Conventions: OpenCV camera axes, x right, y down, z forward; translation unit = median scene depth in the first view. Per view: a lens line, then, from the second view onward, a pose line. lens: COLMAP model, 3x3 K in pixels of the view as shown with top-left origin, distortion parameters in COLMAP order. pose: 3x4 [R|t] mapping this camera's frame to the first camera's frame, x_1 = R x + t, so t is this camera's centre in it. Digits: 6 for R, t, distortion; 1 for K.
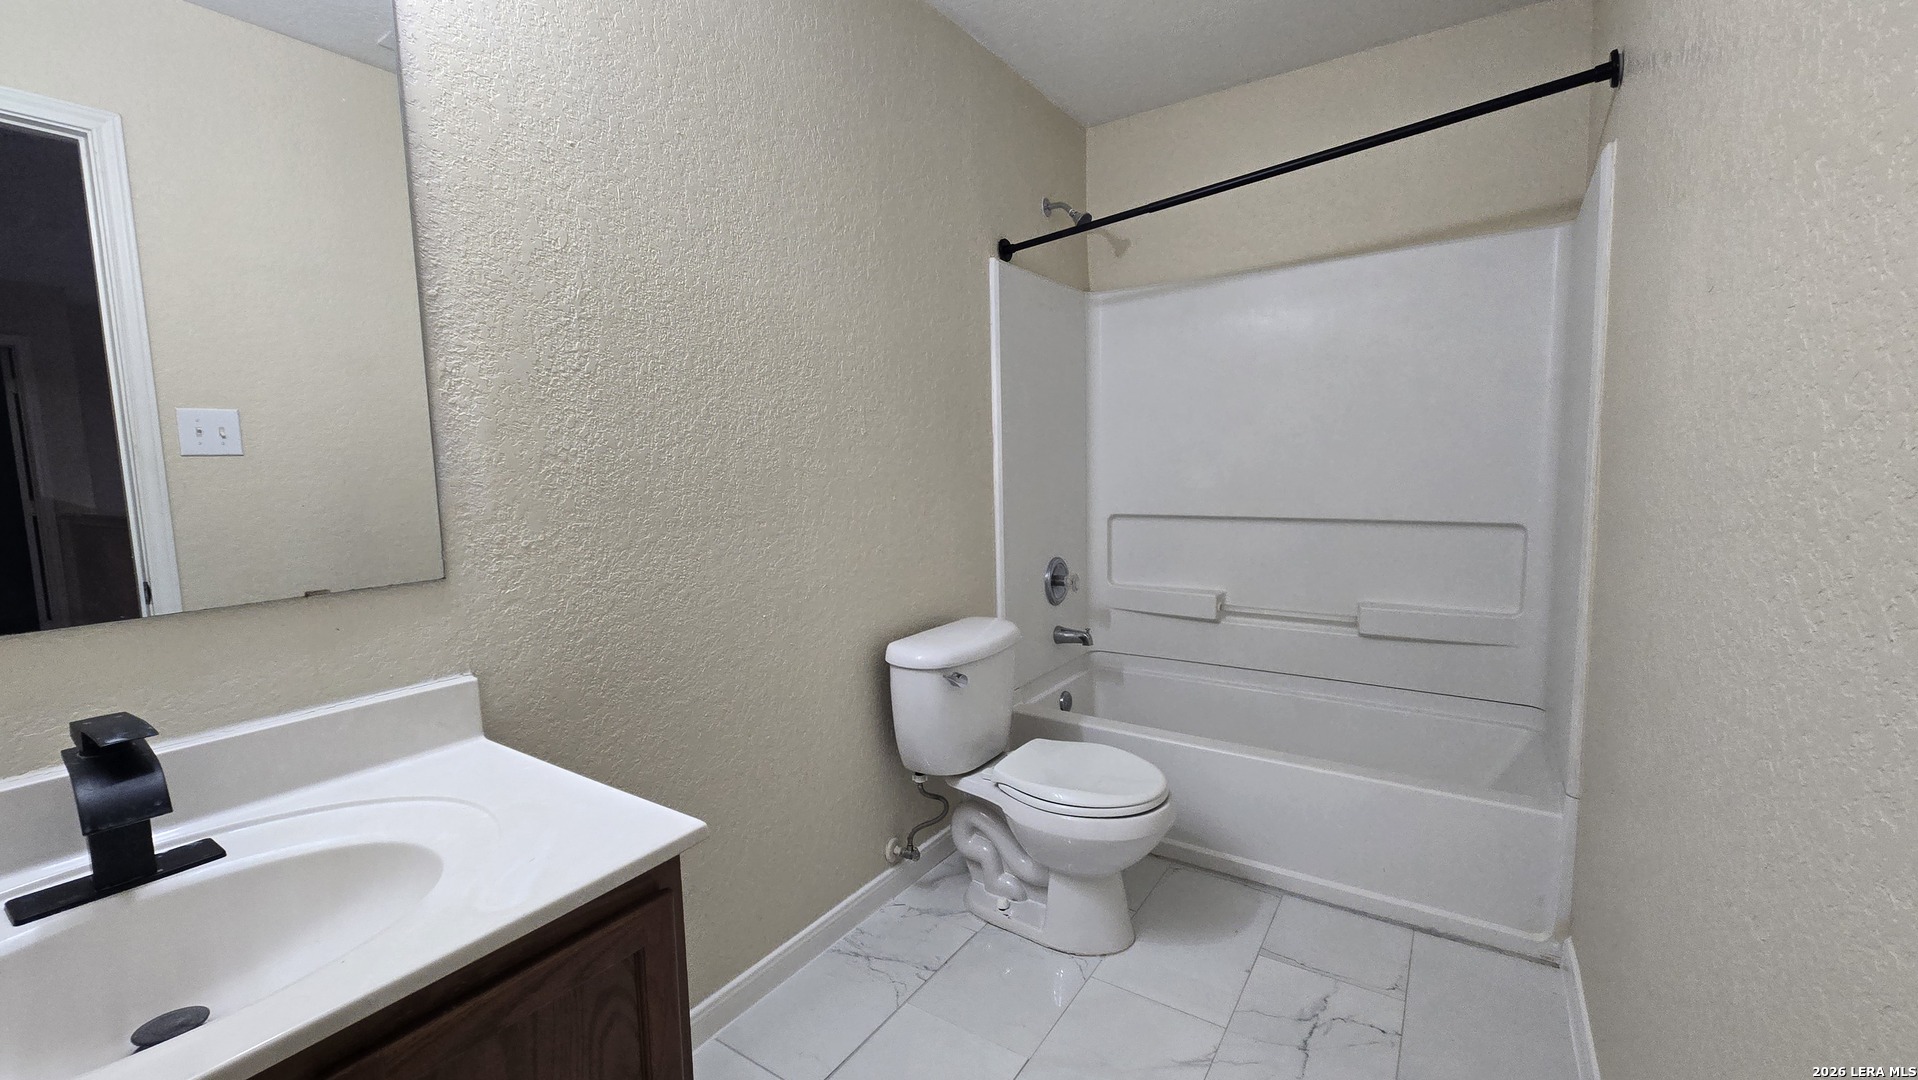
lens RADIAL K [[780.7, 0, 939.4], [0, 780.7, 538.3], [0, 0, 1]] dist [0.000760, 0.000127]
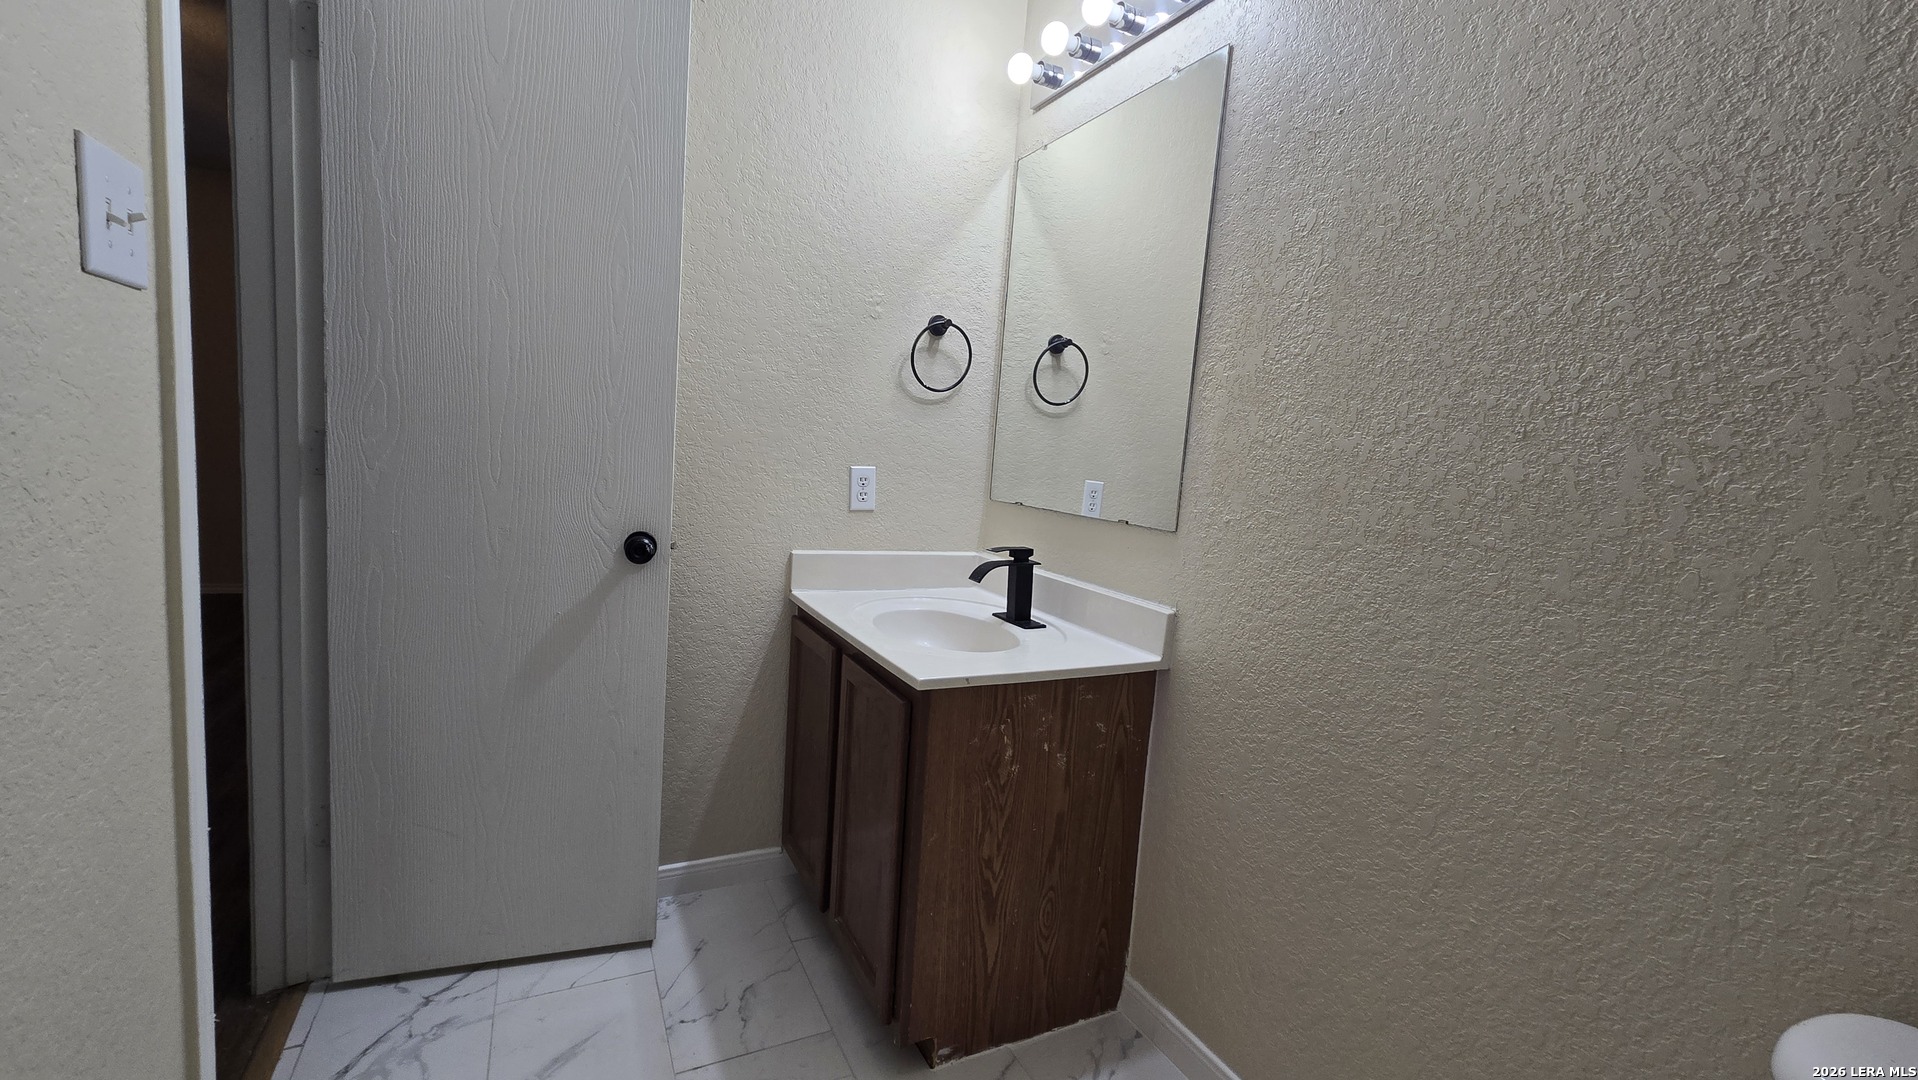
lens RADIAL K [[780.7, 0, 939.4], [0, 780.7, 538.3], [0, 0, 1]] dist [0.000760, 0.000127]
pose [[-0.477764, 0.091968, -0.873661, 0.648441], [-0.147113, 0.972085, 0.182778, -0.110771], [0.866083, 0.215852, -0.450898, 1.153649]]
